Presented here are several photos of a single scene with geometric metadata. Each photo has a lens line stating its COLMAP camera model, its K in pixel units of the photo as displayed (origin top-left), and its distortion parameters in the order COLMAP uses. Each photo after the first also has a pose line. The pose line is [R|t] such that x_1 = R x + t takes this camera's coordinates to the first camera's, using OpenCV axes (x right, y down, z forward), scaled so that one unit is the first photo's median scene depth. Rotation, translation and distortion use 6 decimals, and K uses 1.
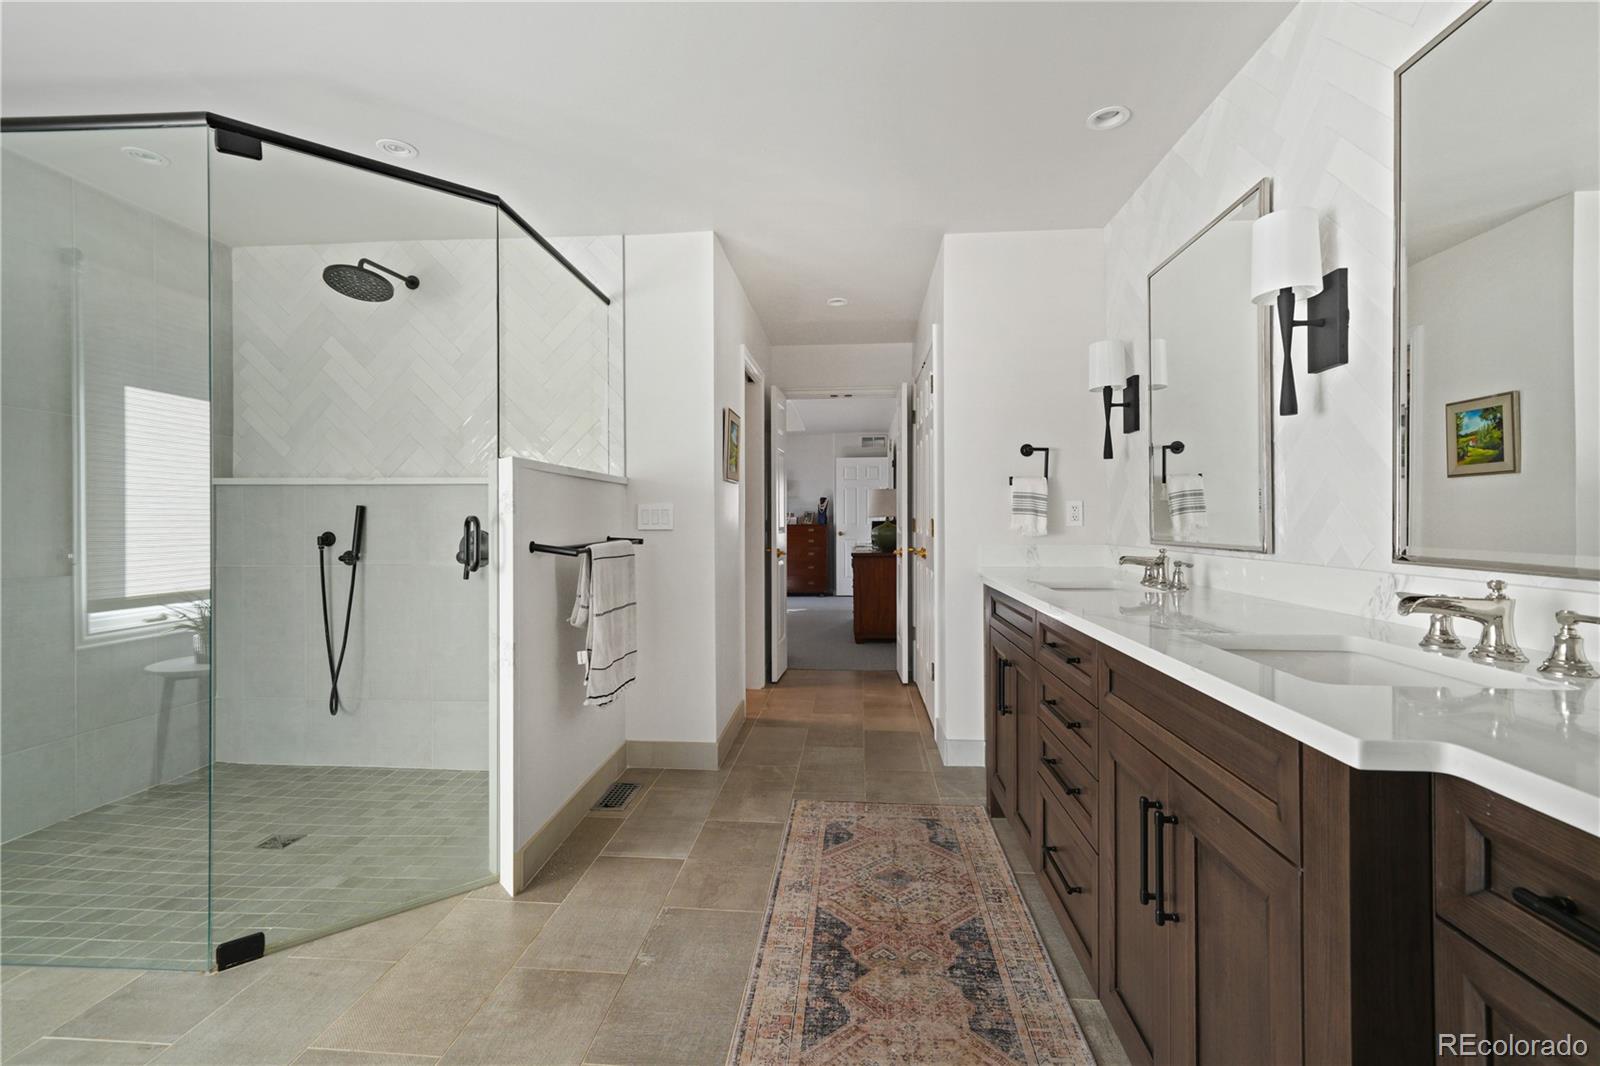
lens RADIAL K [[704.9, 0, 803.2], [0, 704.9, 550.7], [0, 0, 1]] dist [0.009835, -0.000155]
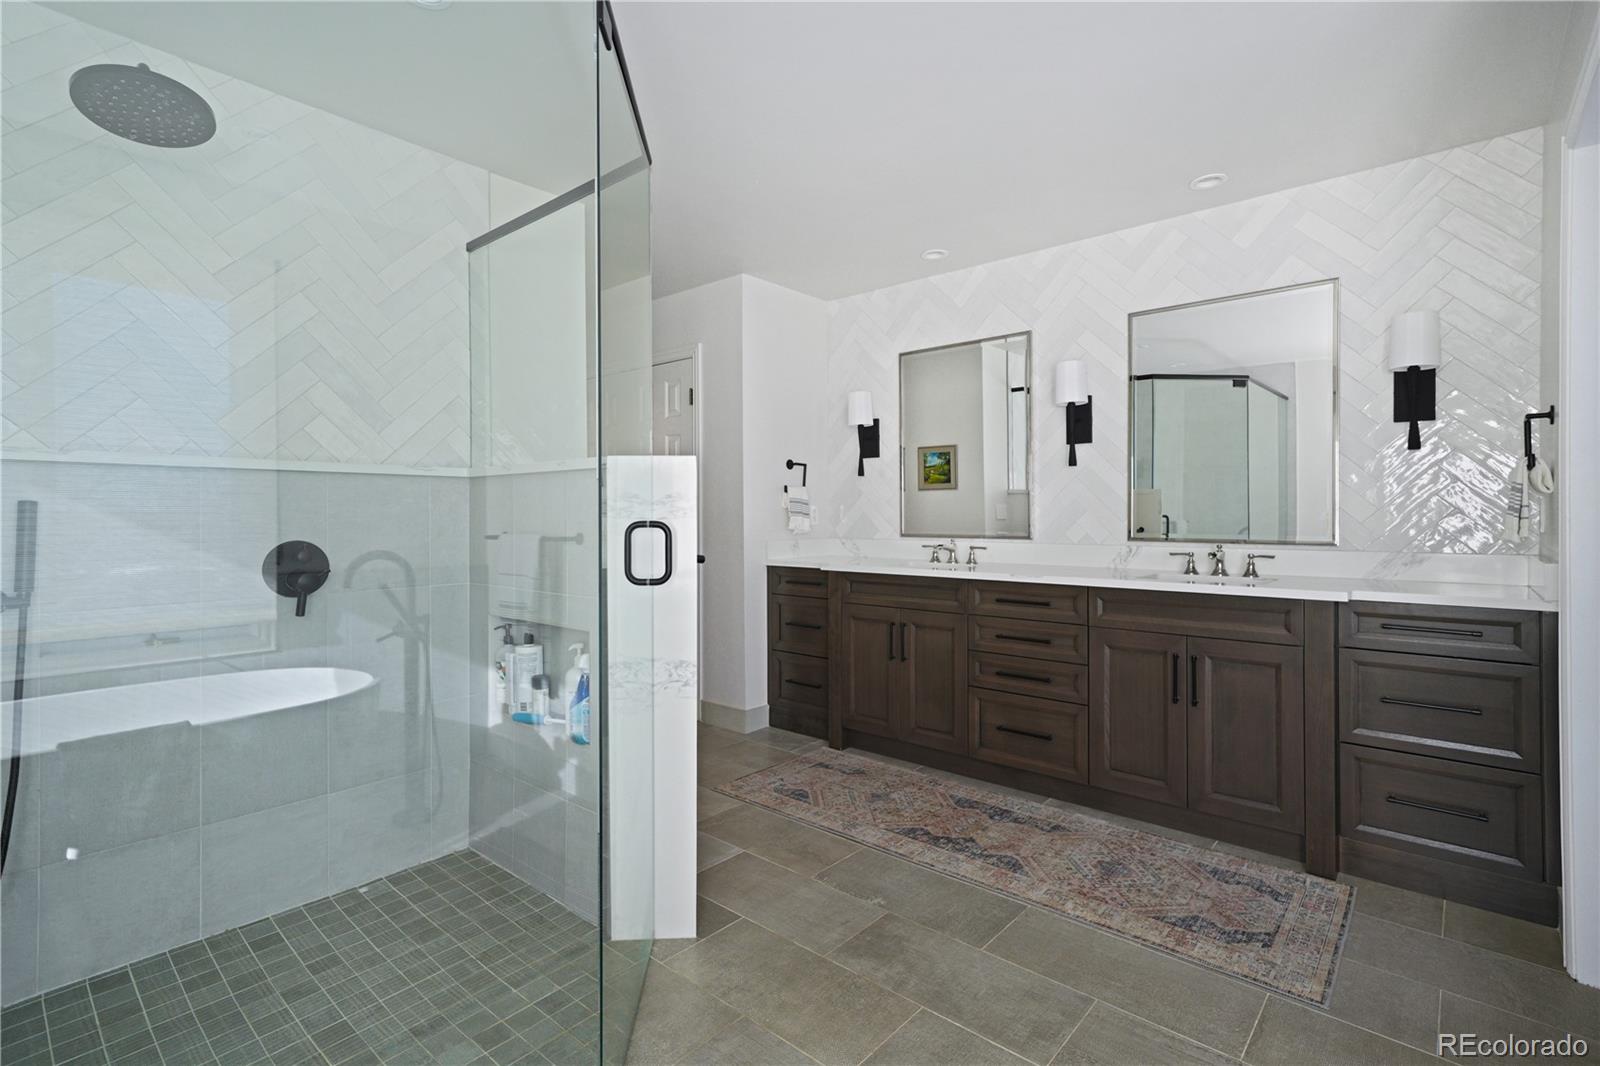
lens RADIAL K [[733.7, 0, 800.0], [0, 733.7, 533.0], [0, 0, 1]] dist [0.002720, 0.001720]
pose [[0.609245, -0.027594, 0.792501, -0.923894], [0.039457, 0.999211, 0.004458, -0.033245], [-0.791999, 0.028554, 0.609854, 0.249941]]
